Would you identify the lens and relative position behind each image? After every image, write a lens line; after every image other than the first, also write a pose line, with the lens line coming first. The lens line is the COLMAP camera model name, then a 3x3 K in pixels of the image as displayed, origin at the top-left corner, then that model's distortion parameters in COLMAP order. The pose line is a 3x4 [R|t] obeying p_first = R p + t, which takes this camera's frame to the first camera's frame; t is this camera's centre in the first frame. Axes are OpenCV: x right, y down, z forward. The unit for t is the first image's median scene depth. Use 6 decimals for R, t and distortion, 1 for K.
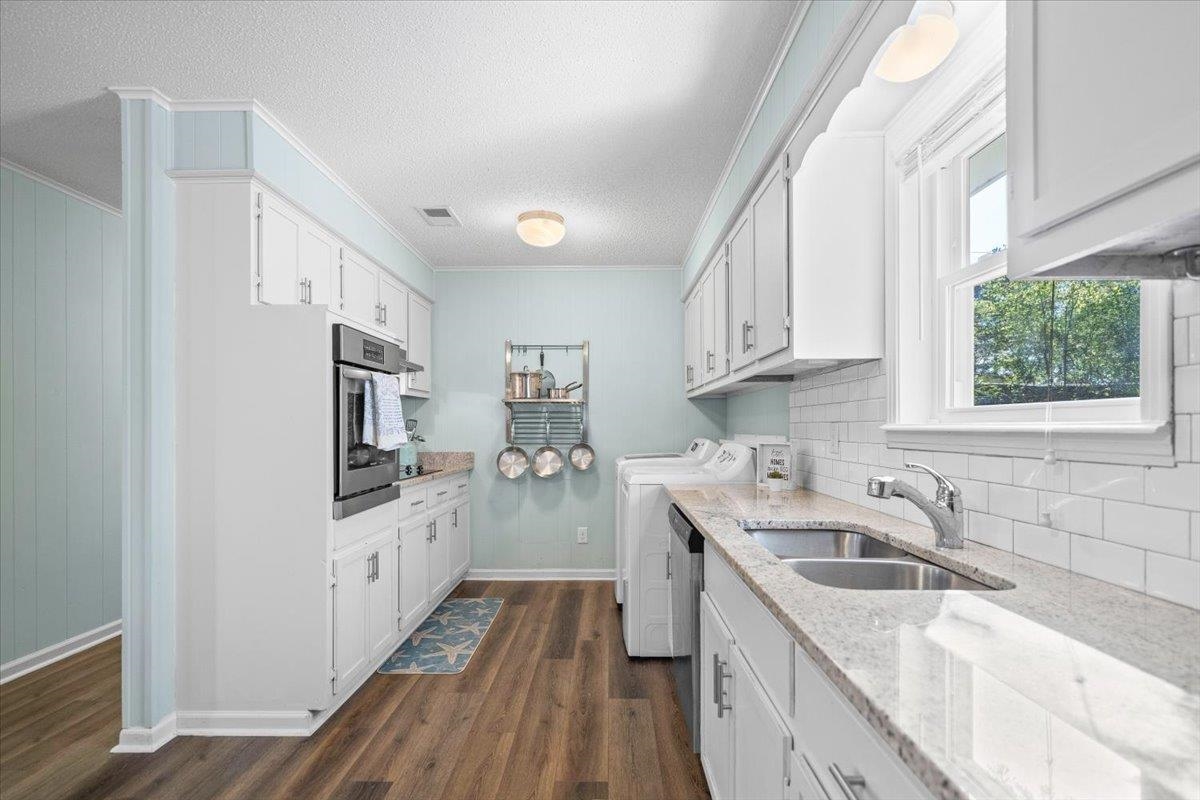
lens RADIAL K [[548.9, 0, 598.2], [0, 548.9, 429.7], [0, 0, 1]] dist [-0.001644, 0.001098]
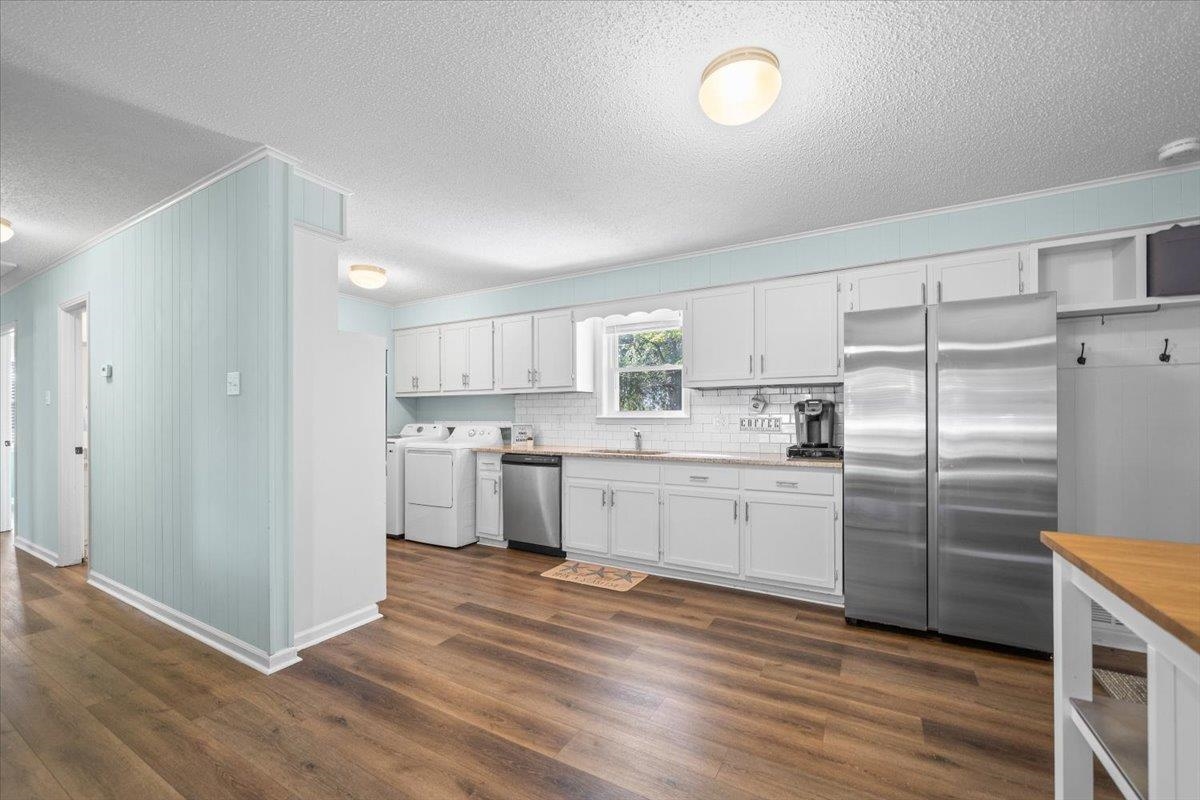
lens RADIAL K [[480.3, 0, 601.1], [0, 480.3, 419.1], [0, 0, 1]] dist [-0.005345, 0.000111]
pose [[0.477194, -0.000980, 0.878798, -0.864475], [0.002134, 0.999998, -0.000043, 0.003736], [-0.878796, 0.001896, 0.477195, -0.109975]]
